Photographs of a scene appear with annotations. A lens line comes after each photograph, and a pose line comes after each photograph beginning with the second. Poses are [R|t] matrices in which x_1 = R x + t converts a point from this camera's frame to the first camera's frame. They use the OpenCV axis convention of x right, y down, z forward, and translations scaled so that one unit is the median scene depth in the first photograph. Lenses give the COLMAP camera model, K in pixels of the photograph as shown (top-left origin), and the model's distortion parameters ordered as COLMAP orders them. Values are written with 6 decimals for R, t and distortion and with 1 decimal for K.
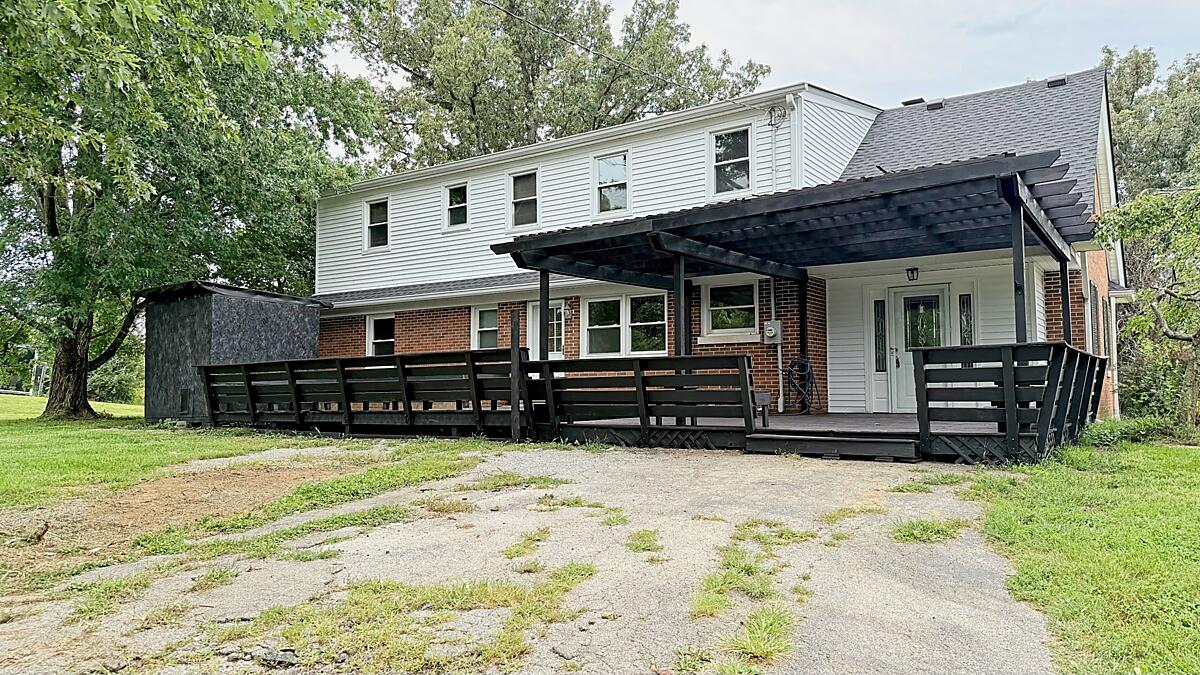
lens RADIAL K [[817.7, 0, 596.9], [0, 817.7, 340.1], [0, 0, 1]] dist [0.059541, 0.000301]
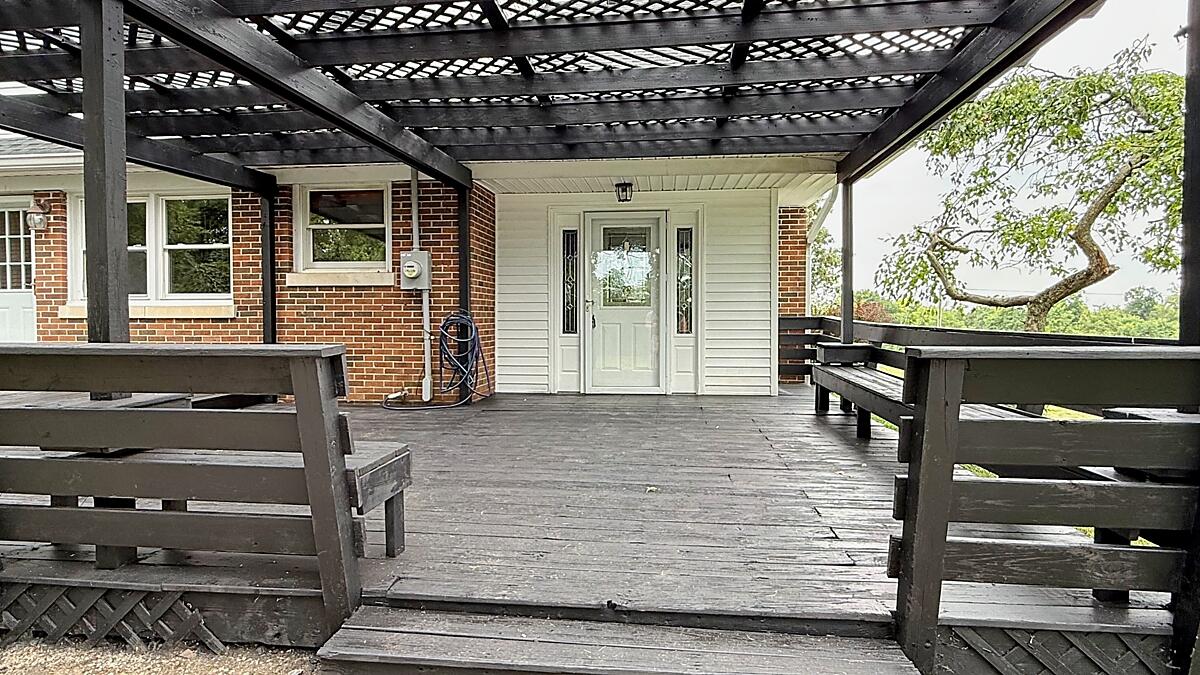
lens RADIAL K [[644.4, 0, 595.0], [0, 644.4, 337.6], [0, 0, 1]] dist [-0.005317, -0.000547]
pose [[0.883494, -0.008817, 0.468359, 0.106755], [-0.035471, 0.995693, 0.085655, -0.005424], [-0.467097, -0.092289, 0.879376, 0.505700]]
